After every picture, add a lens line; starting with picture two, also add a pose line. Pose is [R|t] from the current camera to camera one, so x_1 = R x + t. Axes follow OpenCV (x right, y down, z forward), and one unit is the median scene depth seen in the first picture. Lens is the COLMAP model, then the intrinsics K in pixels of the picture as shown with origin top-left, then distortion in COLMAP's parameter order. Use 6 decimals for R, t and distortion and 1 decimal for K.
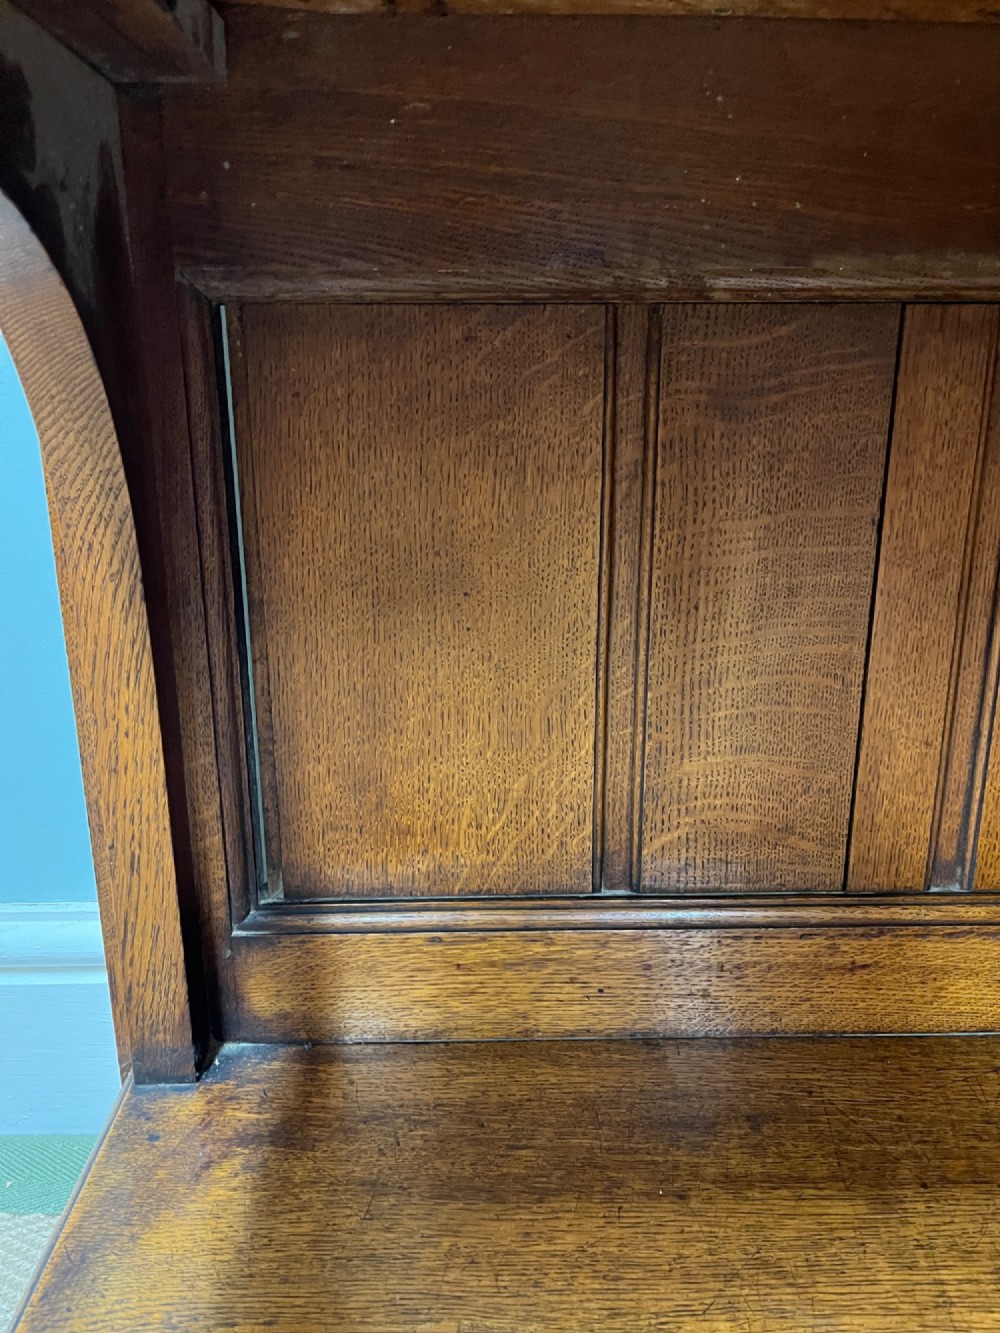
lens RADIAL K [[1018.5, 0, 496.3], [0, 1018.5, 668.5], [0, 0, 1]] dist [0.056247, -0.076839]
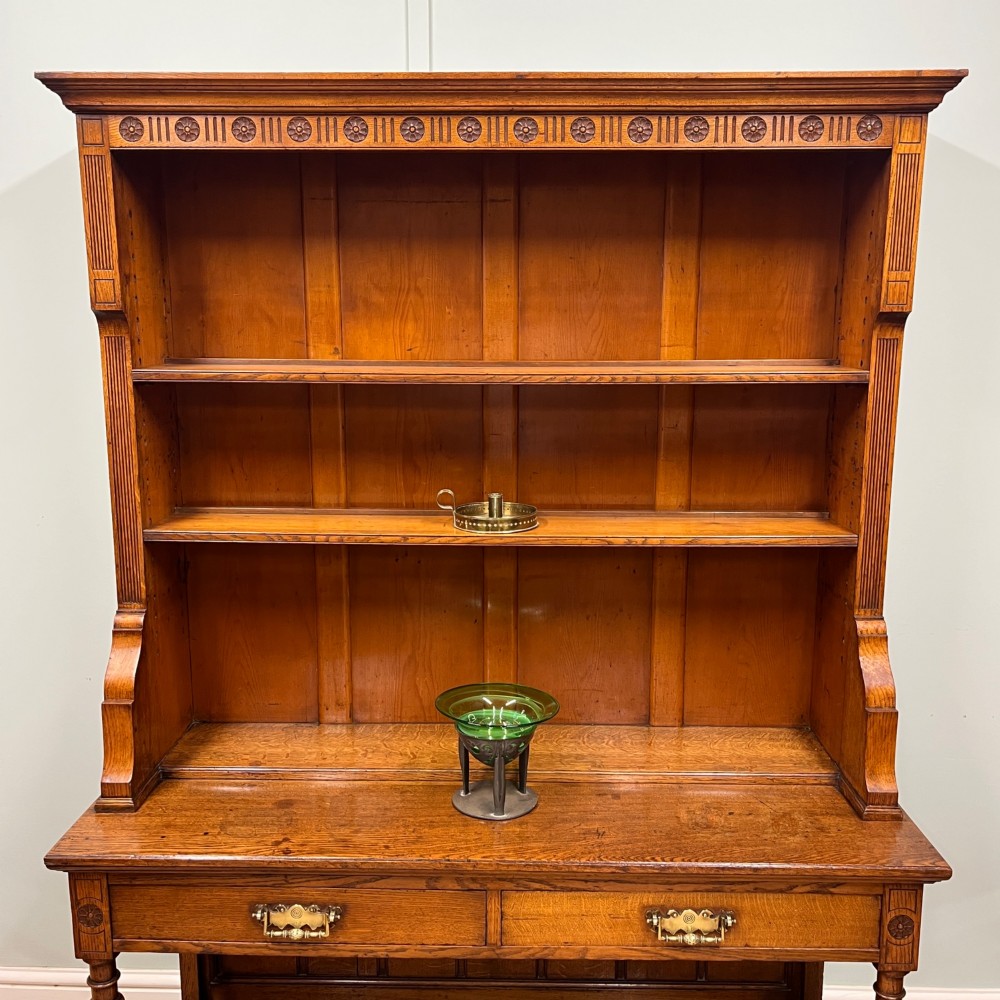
lens RADIAL K [[1016.1, 0, 497.4], [0, 1016.1, 510.5], [0, 0, 1]] dist [0.033955, 0.000000]
pose [[0.998510, 0.011663, -0.053309, 1.192317], [-0.016965, 0.994832, -0.100109, -1.353193], [0.051866, 0.100864, 0.993547, -3.543829]]
